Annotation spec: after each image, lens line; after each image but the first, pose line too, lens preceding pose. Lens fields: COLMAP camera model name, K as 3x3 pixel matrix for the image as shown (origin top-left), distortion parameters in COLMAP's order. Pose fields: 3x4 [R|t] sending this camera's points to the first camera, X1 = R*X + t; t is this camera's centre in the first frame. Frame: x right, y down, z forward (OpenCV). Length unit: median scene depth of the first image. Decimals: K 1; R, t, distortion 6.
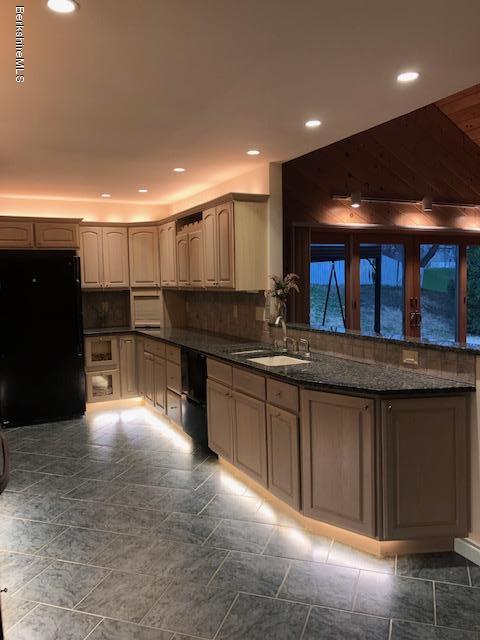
lens RADIAL K [[525.6, 0, 245.8], [0, 525.6, 318.1], [0, 0, 1]] dist [0.025755, -0.011162]
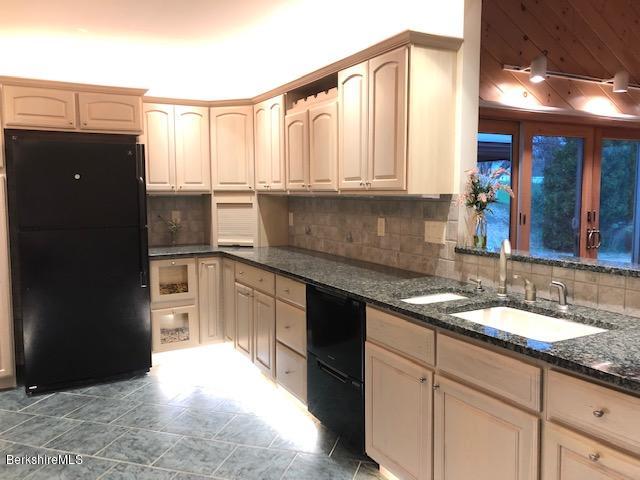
lens RADIAL K [[525.6, 0, 313.7], [0, 525.6, 242.6], [0, 0, 1]] dist [0.025755, -0.011162]
pose [[0.999404, 0.012240, 0.032270, -0.118184], [-0.013077, 0.999580, 0.025866, -0.008661], [-0.031940, -0.026273, 0.999144, 0.311580]]
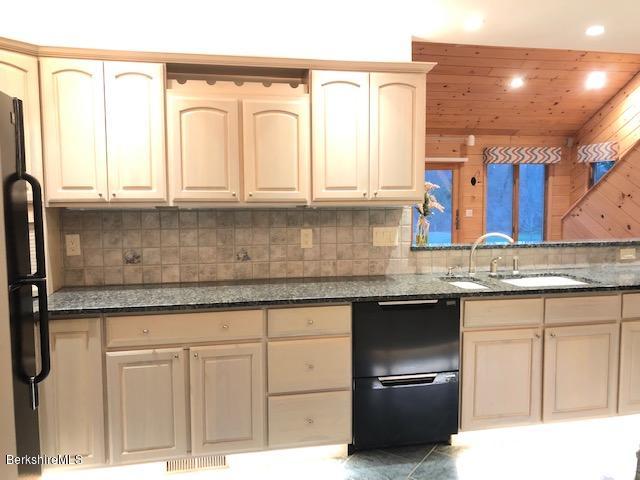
lens RADIAL K [[529.6, 0, 315.4], [0, 529.6, 242.8], [0, 0, 1]] dist [0.011752, -0.014465]
pose [[0.246703, -0.061962, 0.967108, -0.598737], [0.070066, 0.996483, 0.045971, -0.034011], [-0.966555, 0.056420, 0.250177, 0.772589]]
